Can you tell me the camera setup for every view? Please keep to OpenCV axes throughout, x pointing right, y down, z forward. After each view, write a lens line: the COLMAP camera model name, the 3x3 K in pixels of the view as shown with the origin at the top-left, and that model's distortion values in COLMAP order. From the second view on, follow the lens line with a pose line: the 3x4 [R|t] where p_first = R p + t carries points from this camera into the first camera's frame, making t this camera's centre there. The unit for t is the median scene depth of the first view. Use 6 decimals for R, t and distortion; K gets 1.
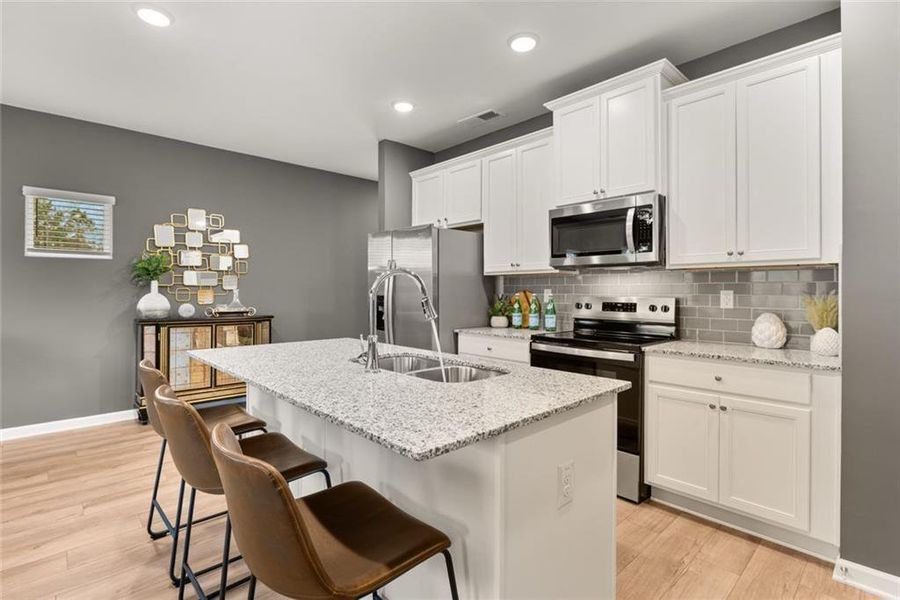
lens RADIAL K [[427.4, 0, 448.5], [0, 427.4, 294.6], [0, 0, 1]] dist [0.000285, 0.000035]
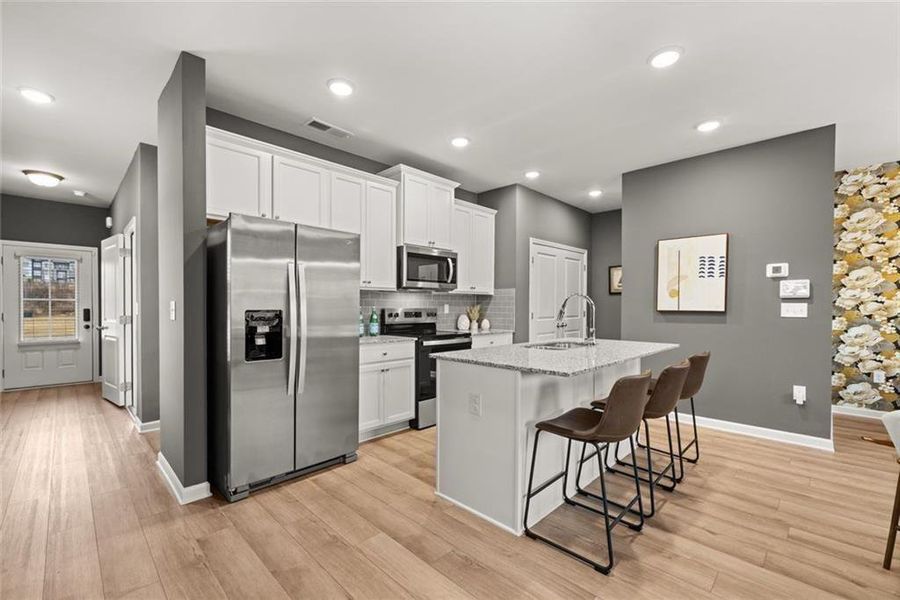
lens RADIAL K [[381.1, 0, 451.3], [0, 381.1, 313.3], [0, 0, 1]] dist [0.001626, 0.000046]
pose [[-0.046120, -0.022529, 0.998682, -0.711512], [0.006689, 0.999716, 0.022861, -0.005655], [-0.998914, 0.007734, -0.045956, 0.656181]]
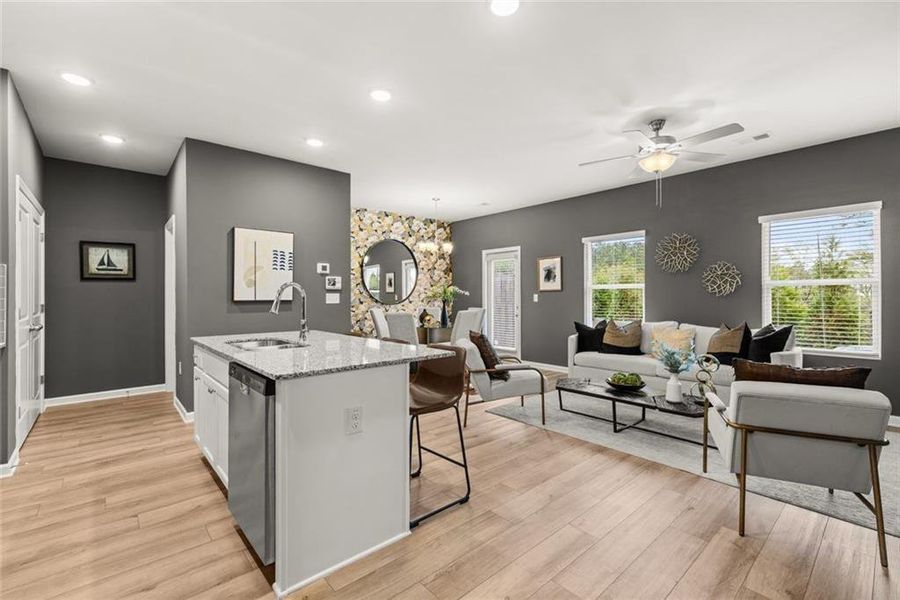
lens RADIAL K [[391.5, 0, 446.6], [0, 391.5, 300.2], [0, 0, 1]] dist [0.000940, -0.000550]
pose [[-0.999522, -0.002519, 0.030804, -0.329295], [-0.001858, 0.999768, 0.021471, -0.008902], [-0.030850, 0.021404, -0.999295, 0.997132]]
